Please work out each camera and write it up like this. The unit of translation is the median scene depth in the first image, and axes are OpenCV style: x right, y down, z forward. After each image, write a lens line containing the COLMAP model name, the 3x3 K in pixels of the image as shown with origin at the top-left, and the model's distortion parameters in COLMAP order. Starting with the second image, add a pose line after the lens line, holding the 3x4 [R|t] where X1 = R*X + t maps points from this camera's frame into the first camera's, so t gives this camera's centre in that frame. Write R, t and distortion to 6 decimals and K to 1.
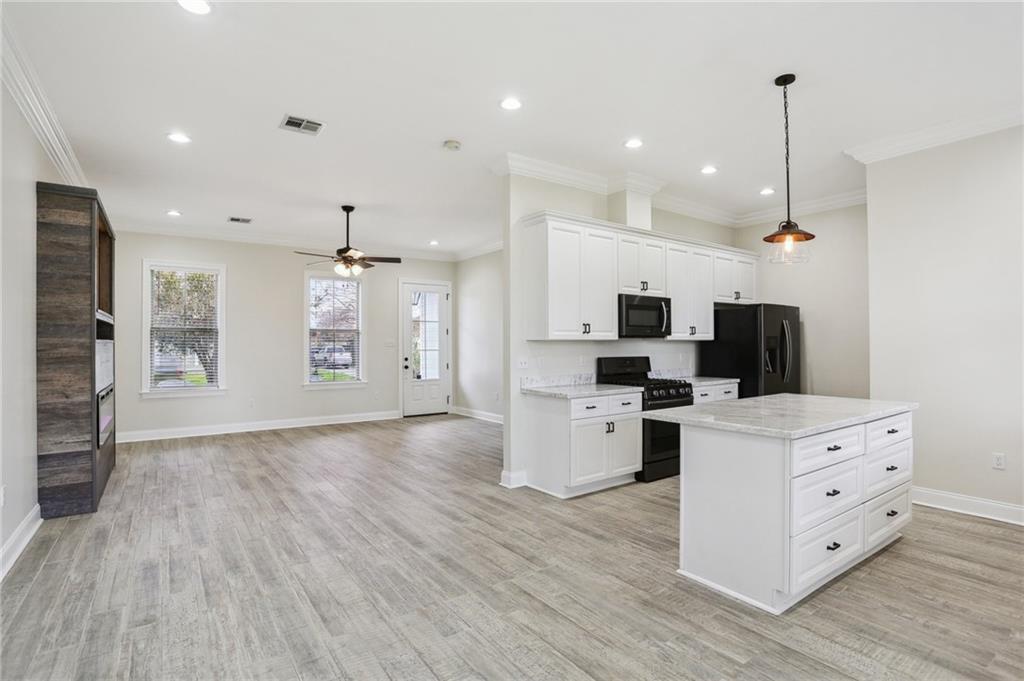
lens RADIAL K [[499.9, 0, 509.6], [0, 499.9, 341.4], [0, 0, 1]] dist [-0.050110, 0.013340]
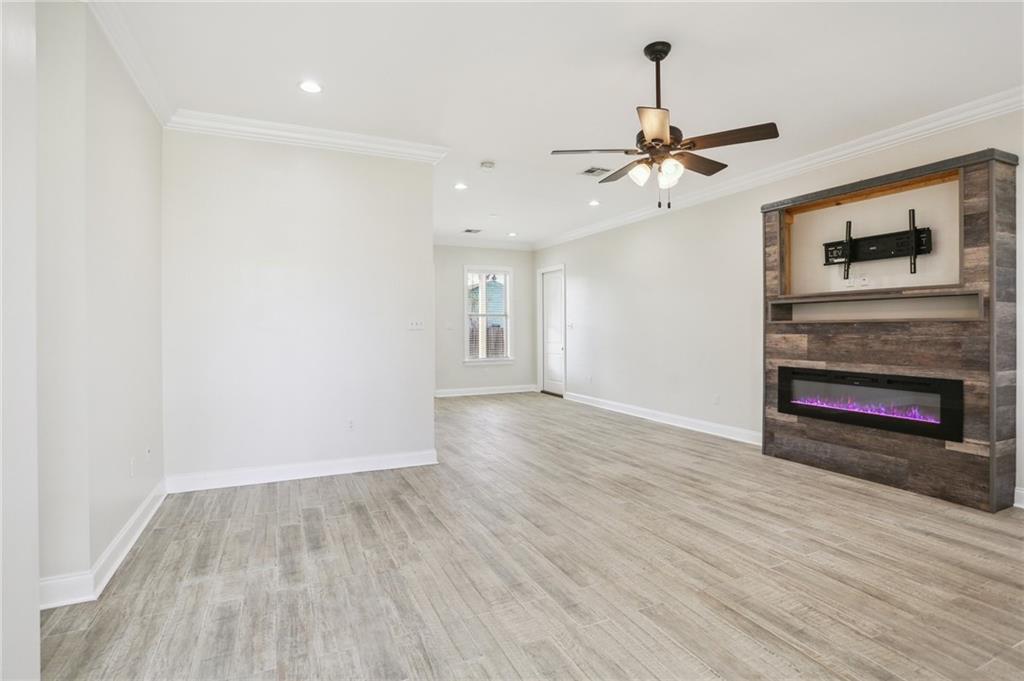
lens RADIAL K [[499.9, 0, 507.0], [0, 499.9, 322.5], [0, 0, 1]] dist [-0.050110, 0.013340]
pose [[-0.982413, 0.007198, 0.186585, -0.422871], [0.004909, 0.999907, -0.012728, 0.012863], [-0.186659, -0.011588, -0.982356, 2.376682]]
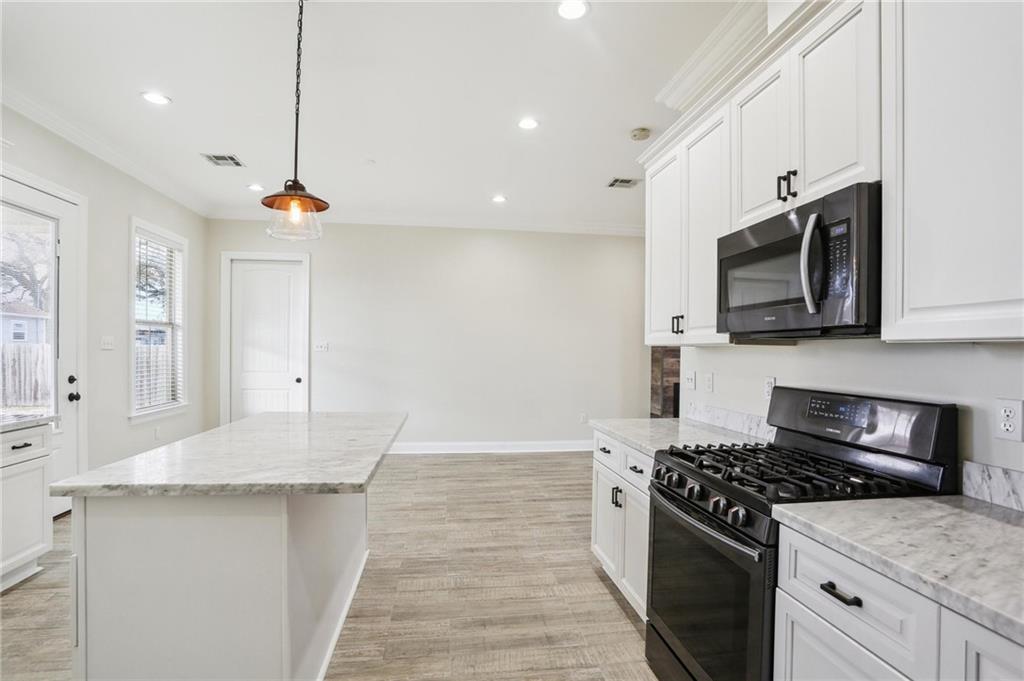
lens RADIAL K [[513.1, 0, 514.9], [0, 513.1, 355.5], [0, 0, 1]] dist [-0.032899, 0.000185]
pose [[-0.456018, 0.006902, -0.889944, 0.884024], [-0.005918, 0.999924, 0.010787, 0.005135], [0.889951, 0.010186, -0.455942, 1.318599]]
